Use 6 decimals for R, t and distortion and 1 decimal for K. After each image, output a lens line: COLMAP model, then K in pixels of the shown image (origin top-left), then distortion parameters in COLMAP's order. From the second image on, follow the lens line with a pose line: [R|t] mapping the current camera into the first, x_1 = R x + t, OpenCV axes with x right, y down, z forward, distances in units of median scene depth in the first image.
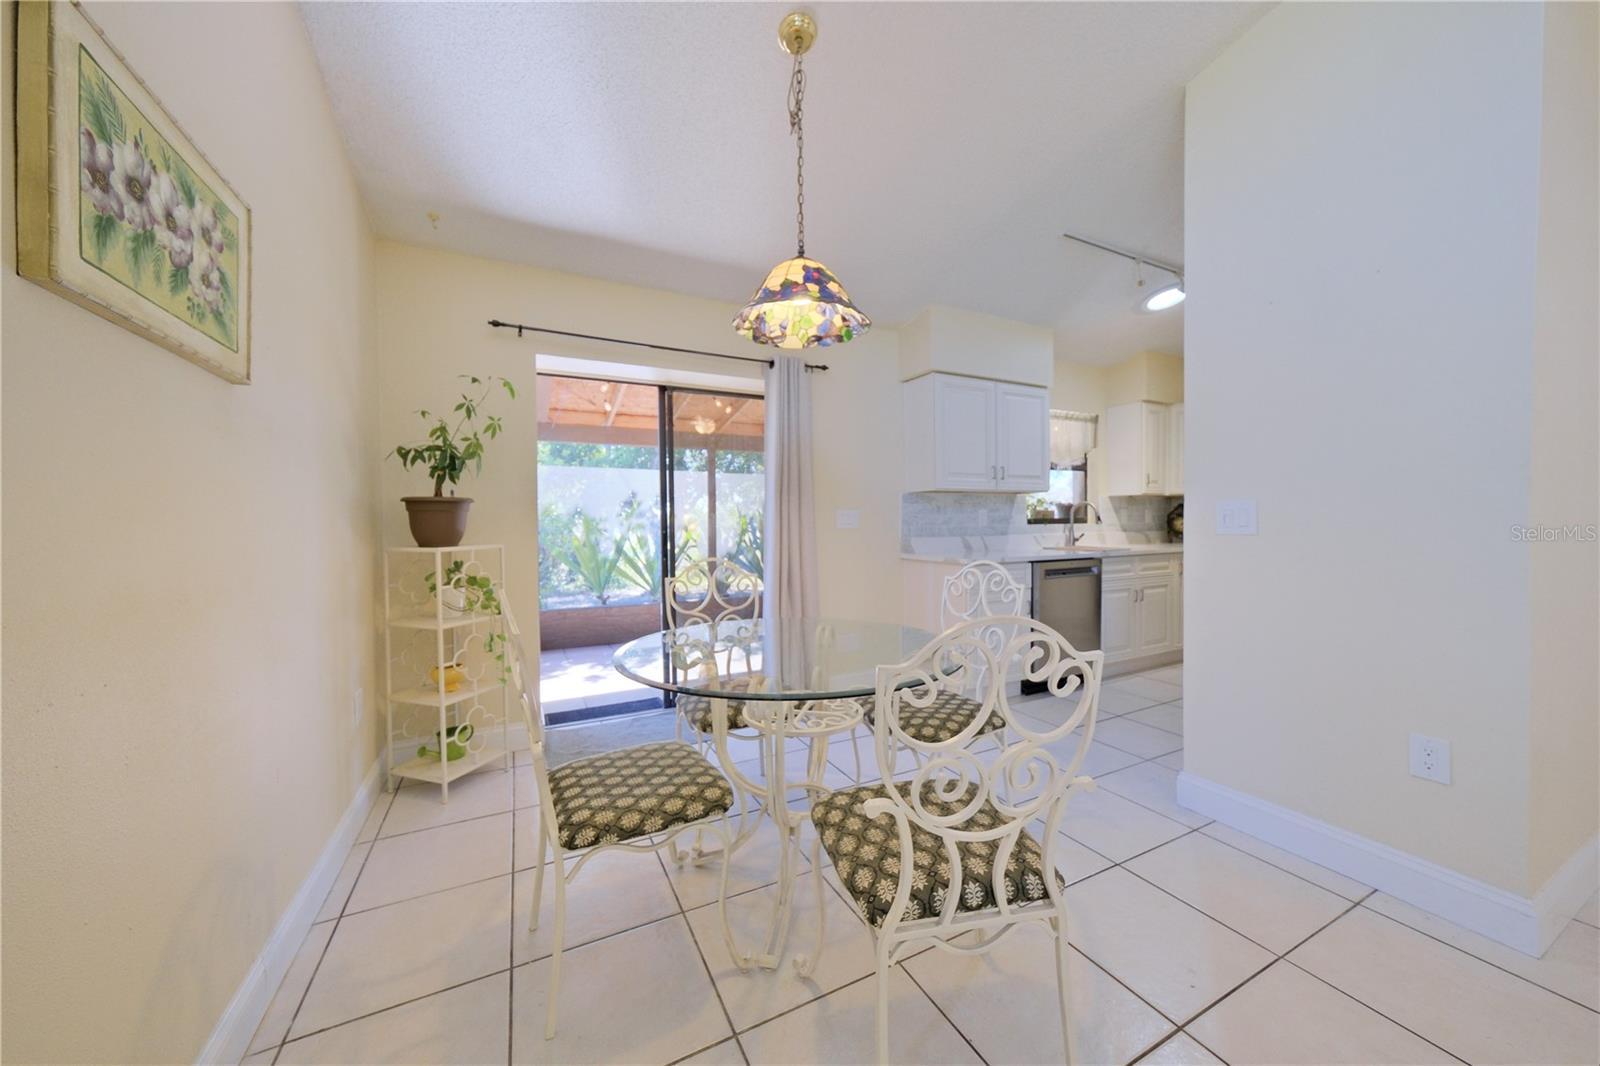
lens RADIAL K [[562.4, 0, 808.3], [0, 562.4, 531.6], [0, 0, 1]] dist [-0.009644, 0.001066]
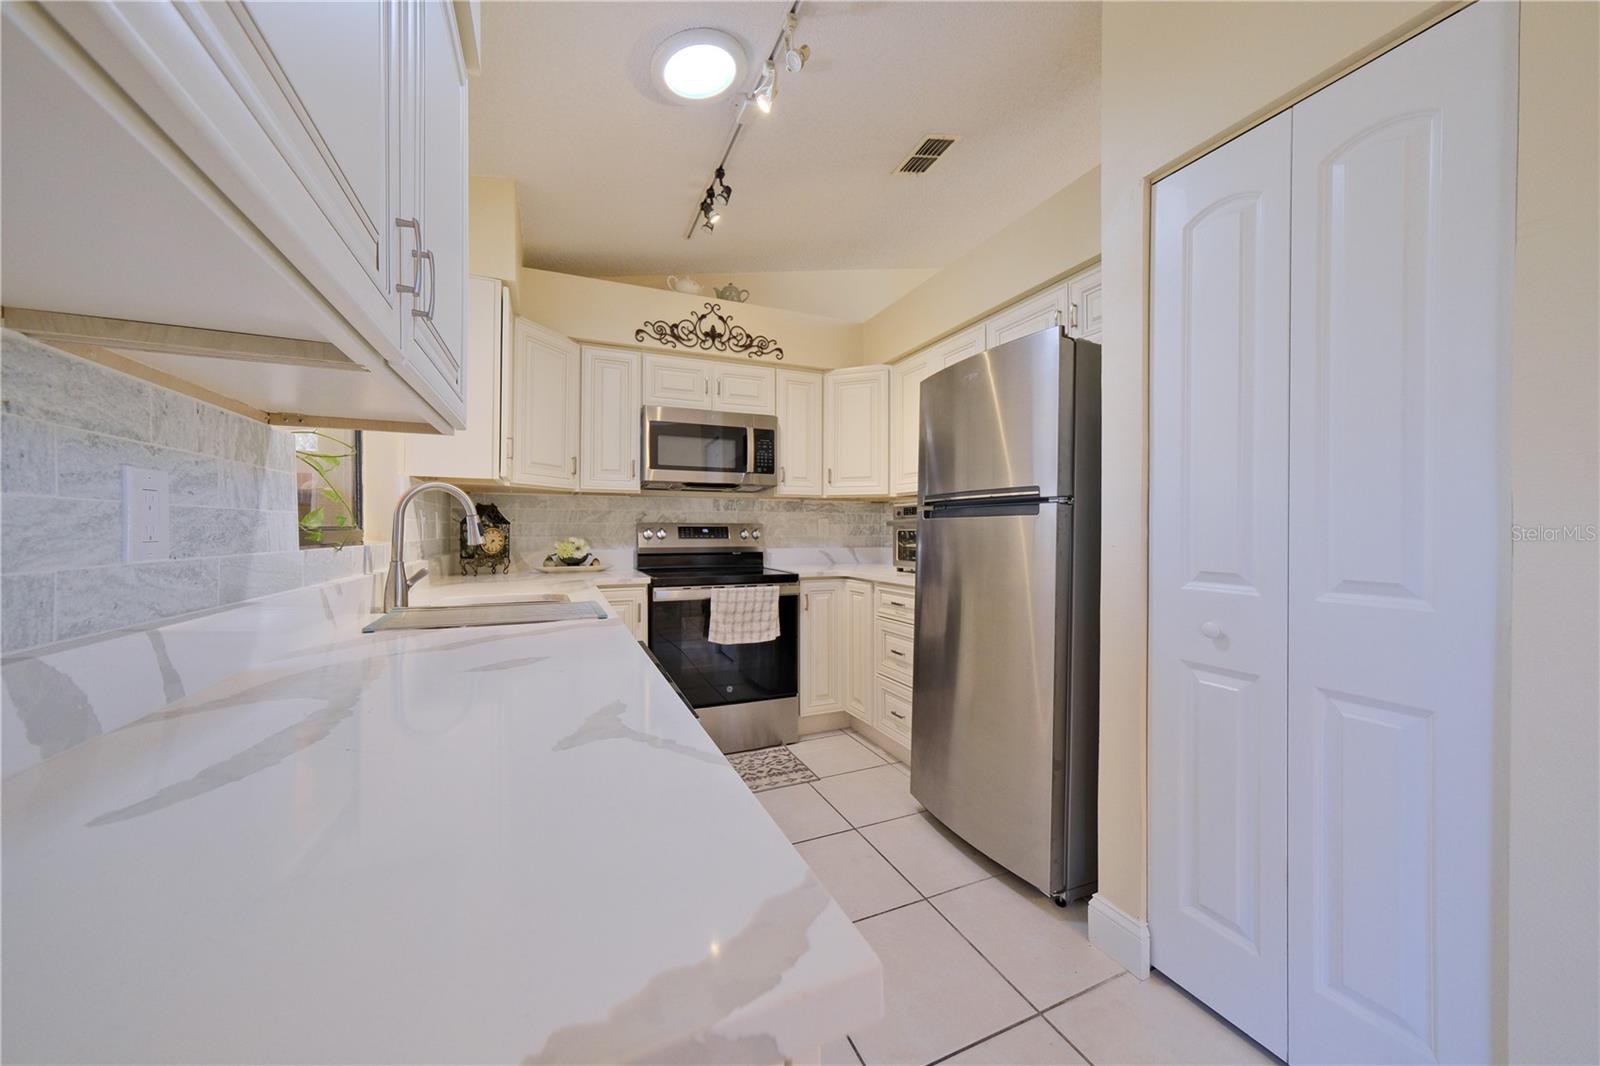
lens RADIAL K [[562.4, 0, 803.6], [0, 562.4, 535.3], [0, 0, 1]] dist [-0.009644, 0.001066]
pose [[0.054927, 0.001624, 0.998489, 0.140496], [0.013789, 0.999902, -0.002385, -0.014864], [-0.998395, 0.013899, 0.054899, 0.728558]]
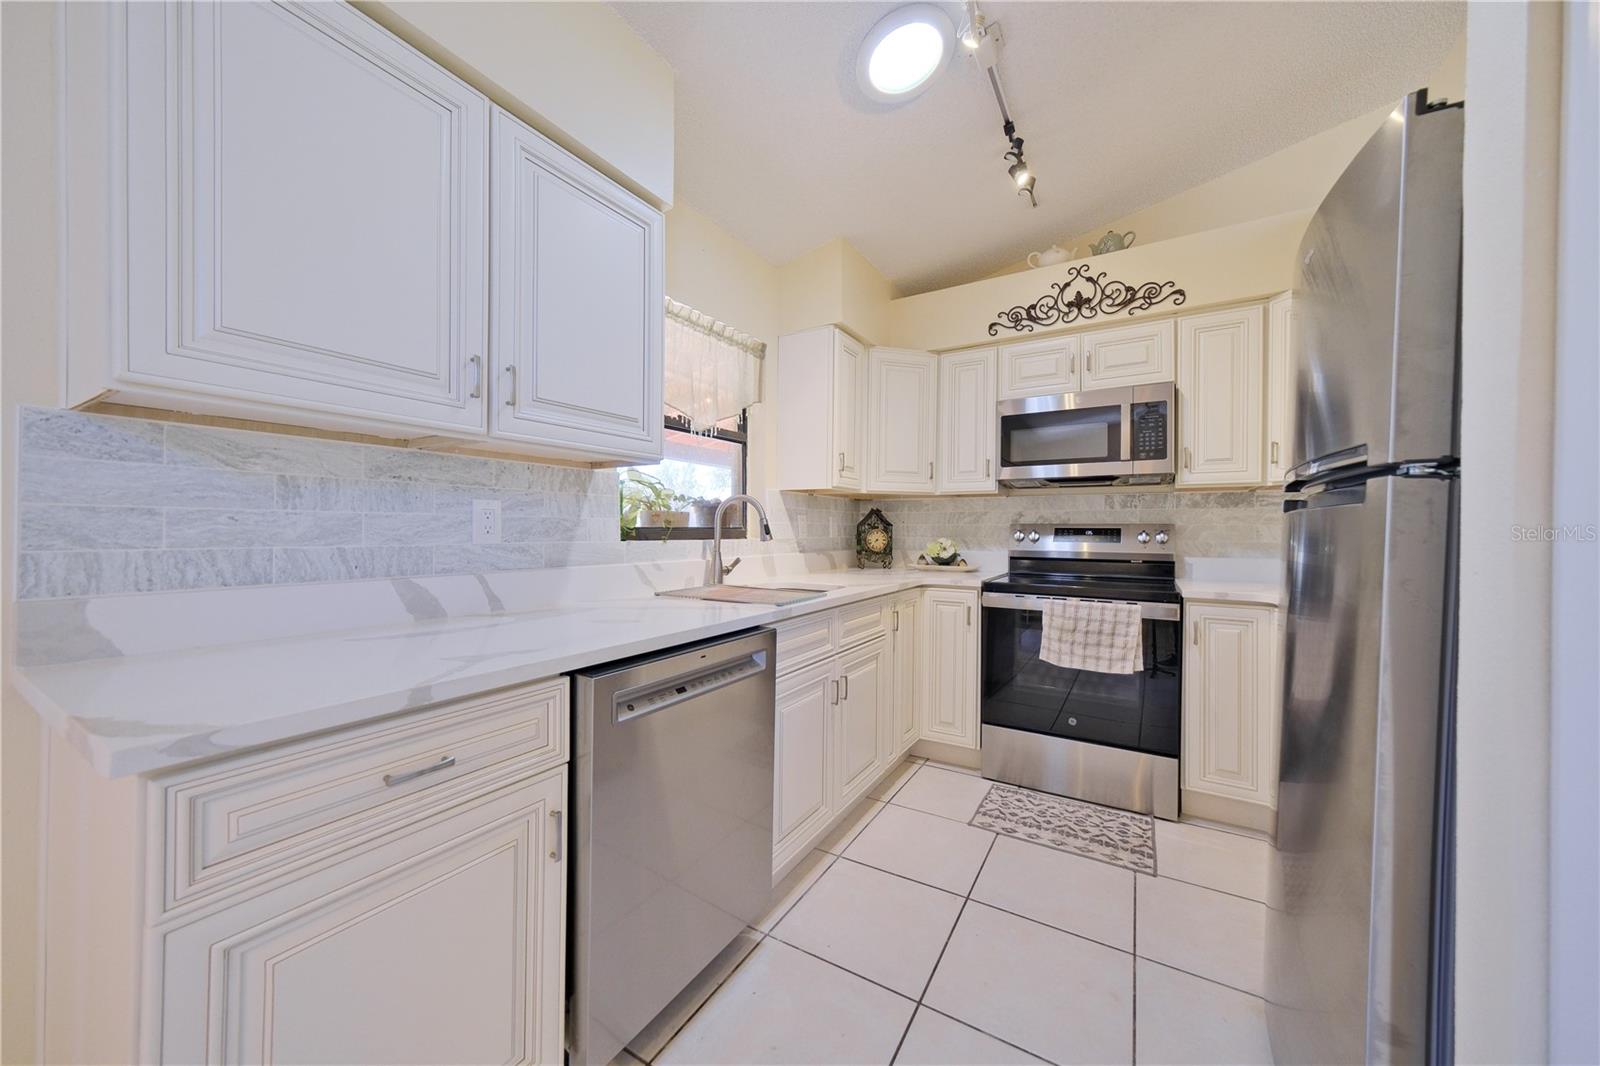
lens RADIAL K [[562.4, 0, 803.1], [0, 562.4, 534.8], [0, 0, 1]] dist [-0.009644, 0.001066]
pose [[0.846420, 0.011943, 0.532383, 0.267607], [-0.007389, 0.999916, -0.010685, -0.013143], [-0.532465, 0.005110, 0.846436, 0.536616]]
